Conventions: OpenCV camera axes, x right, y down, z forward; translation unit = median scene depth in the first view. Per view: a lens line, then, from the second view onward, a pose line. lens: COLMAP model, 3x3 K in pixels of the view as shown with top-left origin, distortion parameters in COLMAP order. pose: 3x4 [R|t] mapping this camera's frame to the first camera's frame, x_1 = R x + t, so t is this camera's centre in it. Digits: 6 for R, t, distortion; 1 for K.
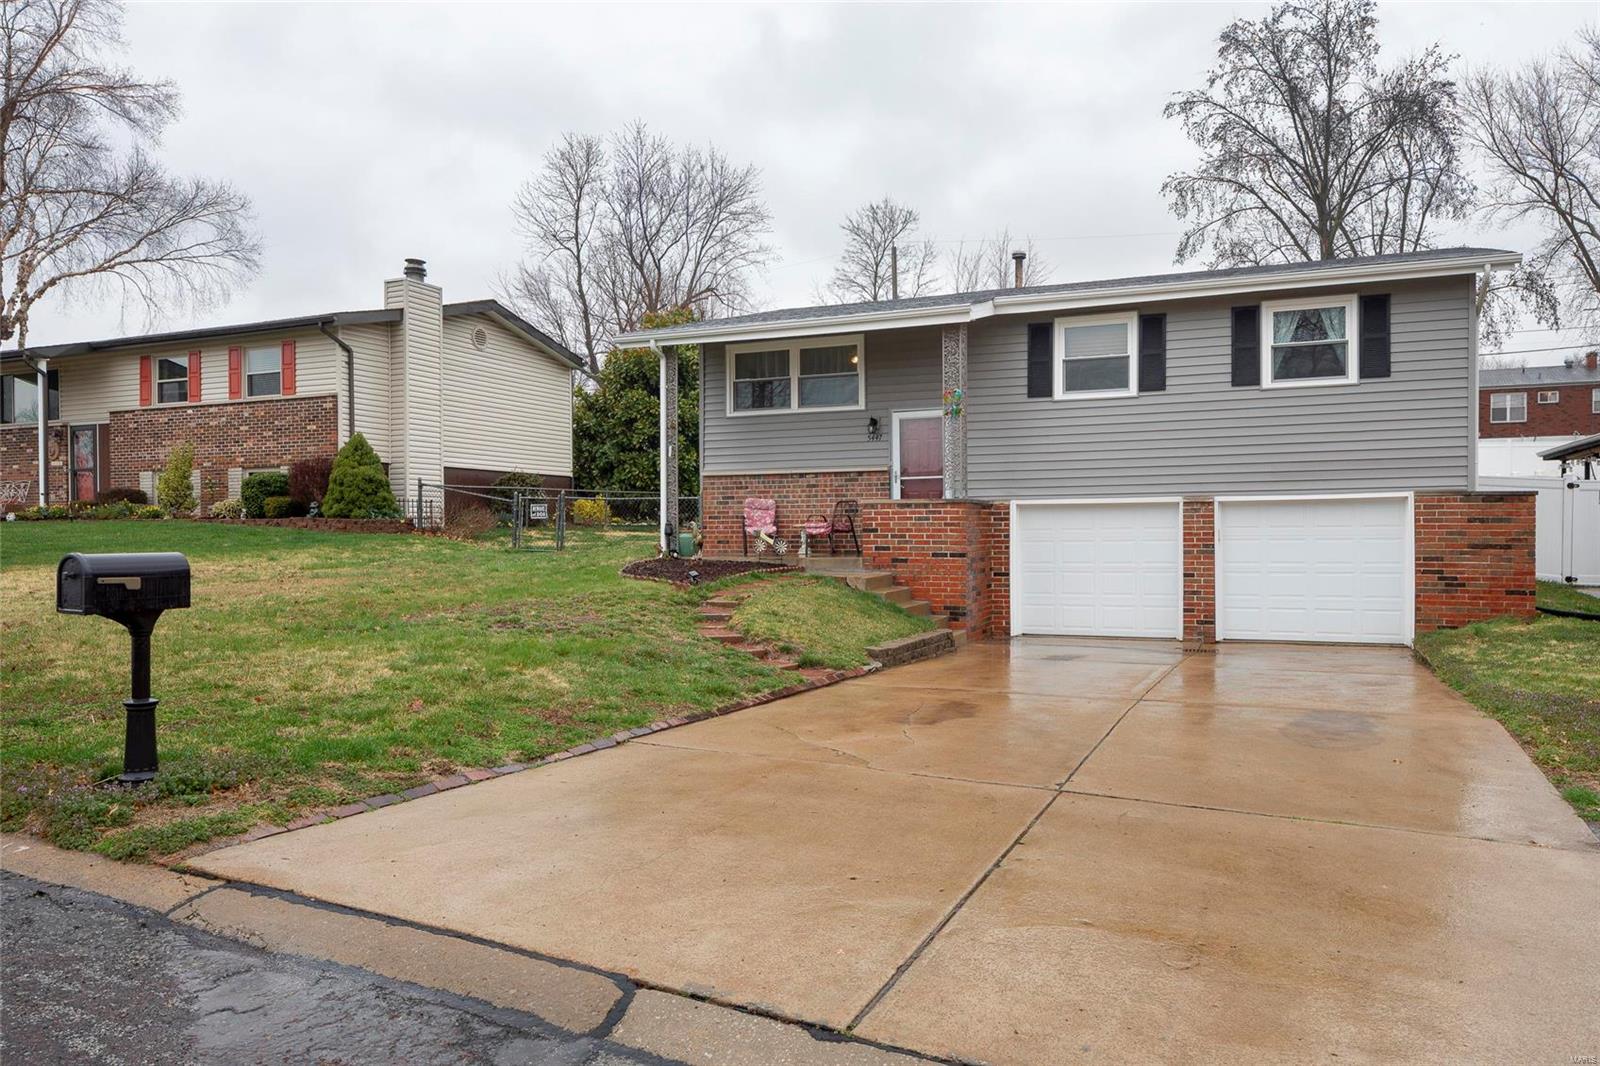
lens RADIAL K [[1076.3, 0, 799.6], [0, 1076.3, 542.3], [0, 0, 1]] dist [0.002188, -0.004234]
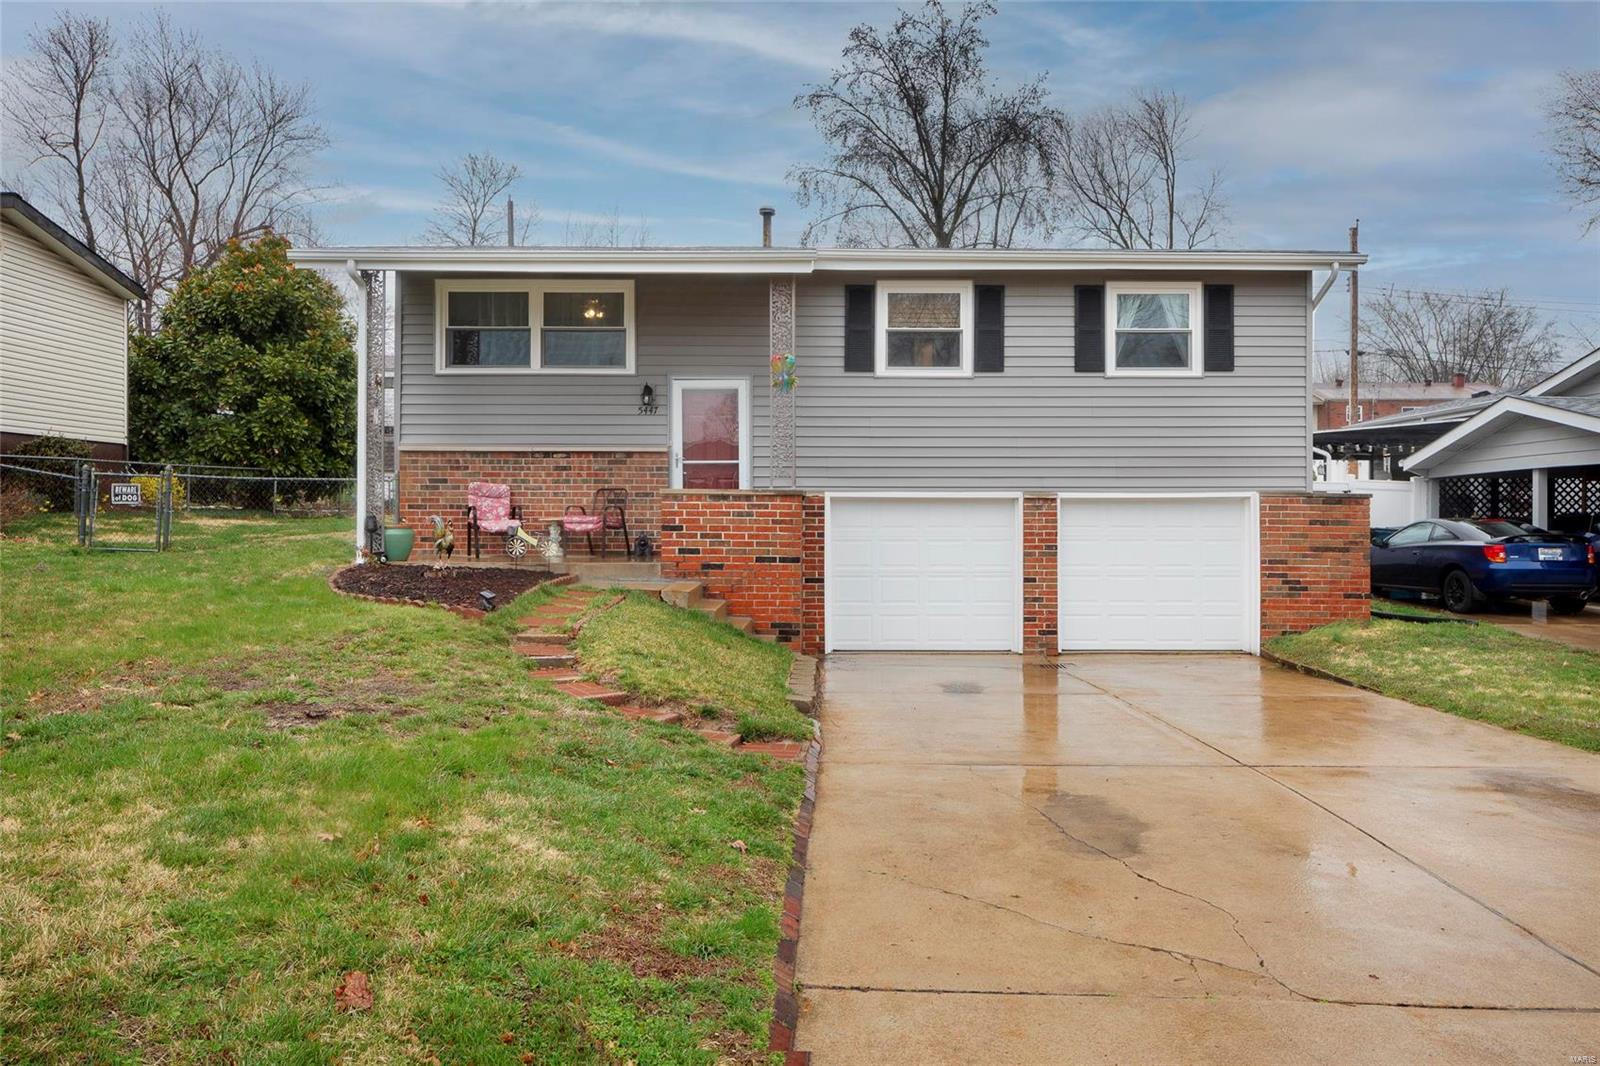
lens RADIAL K [[1076.3, 0, 801.5], [0, 1076.3, 515.0], [0, 0, 1]] dist [0.002188, -0.004234]
pose [[0.913417, 0.007456, 0.406956, -0.161620], [-0.003917, 0.999947, -0.009529, -0.013036], [-0.407006, 0.007110, 0.913398, 0.240160]]
